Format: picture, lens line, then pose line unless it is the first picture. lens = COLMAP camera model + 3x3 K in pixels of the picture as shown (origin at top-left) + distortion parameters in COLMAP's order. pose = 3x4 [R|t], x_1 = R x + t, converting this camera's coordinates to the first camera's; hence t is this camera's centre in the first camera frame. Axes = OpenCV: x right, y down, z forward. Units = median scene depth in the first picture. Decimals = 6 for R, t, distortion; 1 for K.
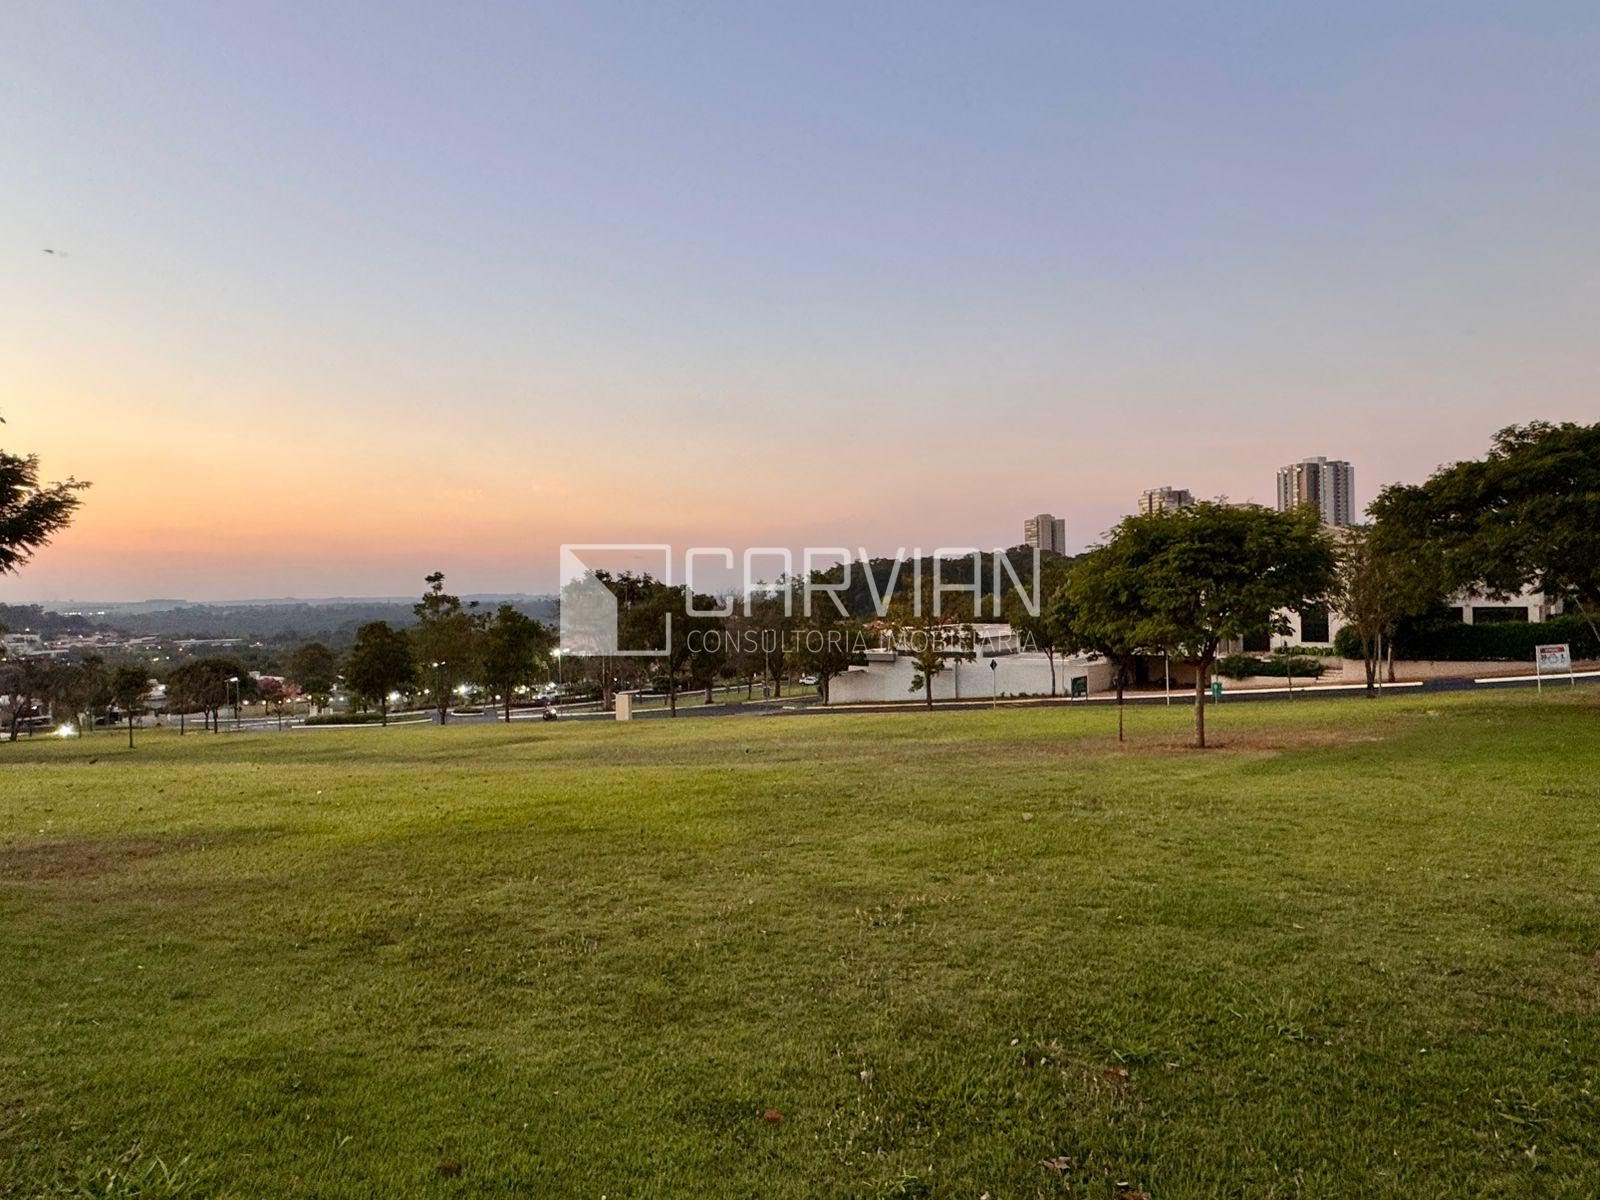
lens RADIAL K [[956.6, 0, 800.0], [0, 956.6, 600.0], [0, 0, 1]] dist [-0.001494, -0.000611]
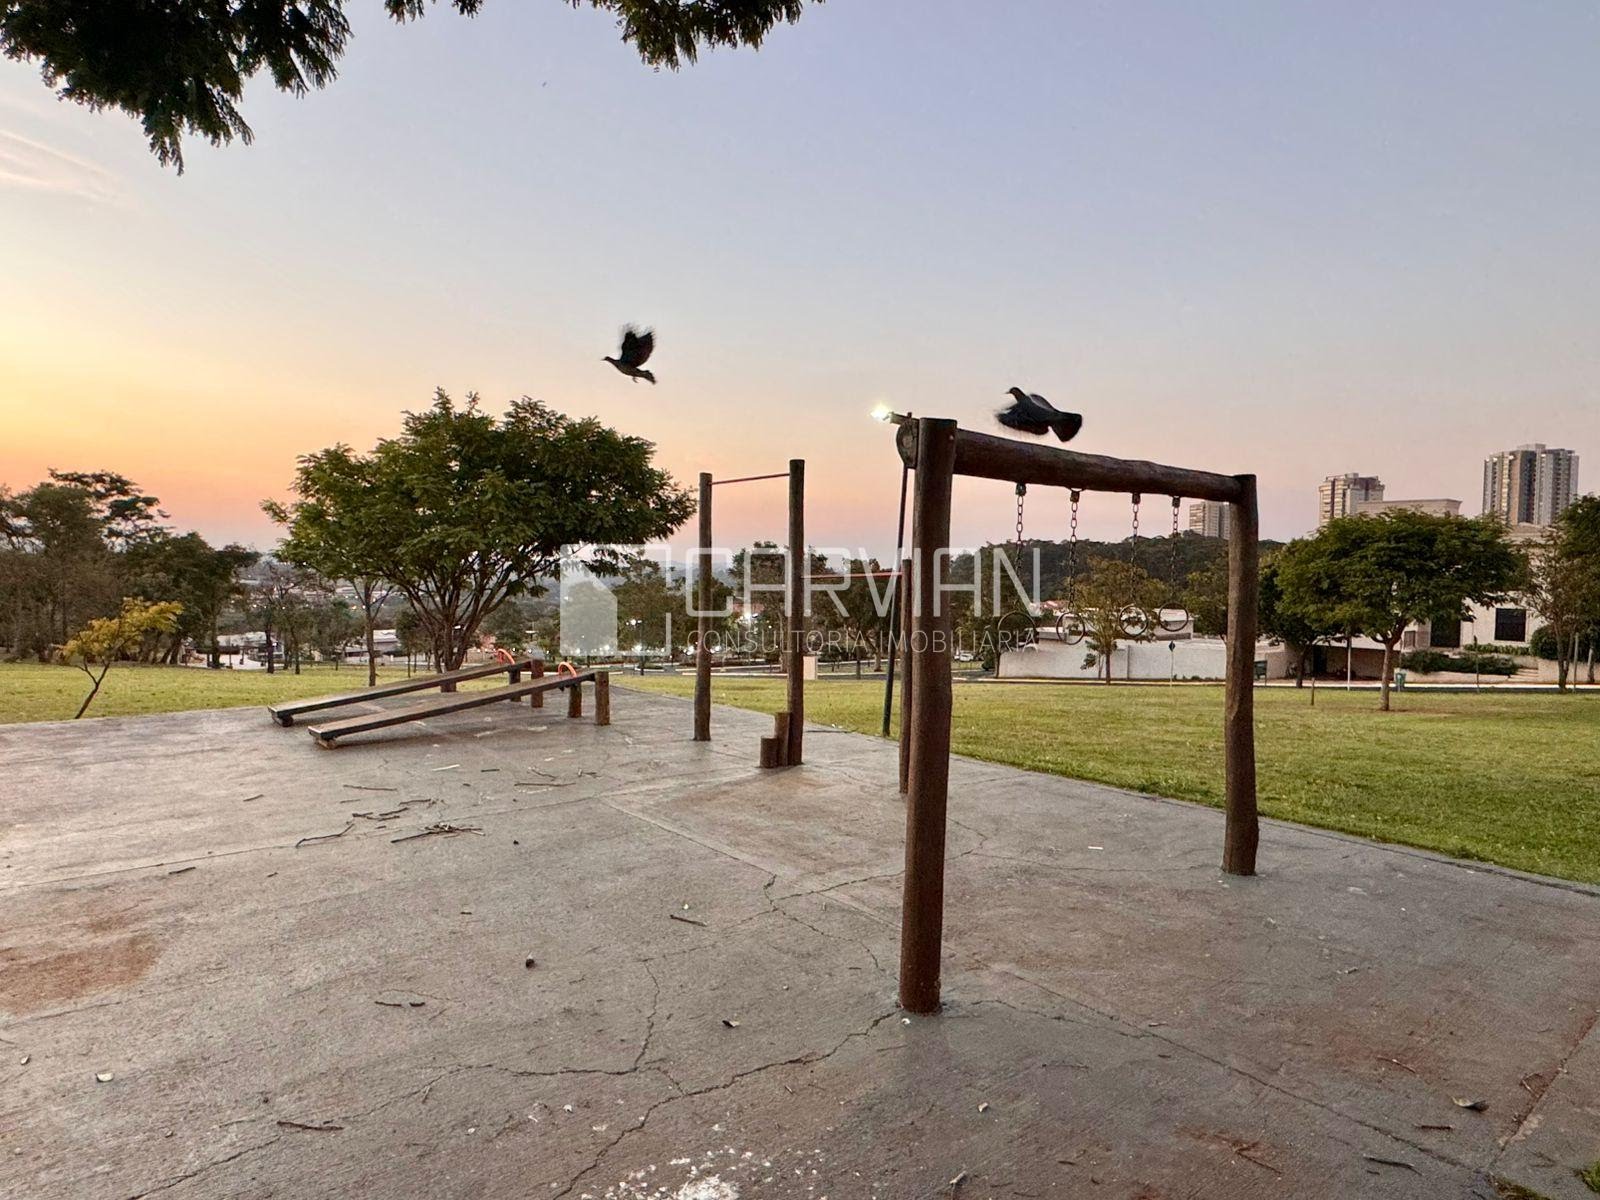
lens RADIAL K [[953.9, 0, 800.0], [0, 953.9, 600.0], [0, 0, 1]] dist [0.003910, 0.000315]
pose [[0.987434, 0.045448, -0.151359, -0.047612], [-0.041525, 0.998717, 0.028983, 0.003208], [0.152482, -0.022333, 0.988054, -0.106554]]
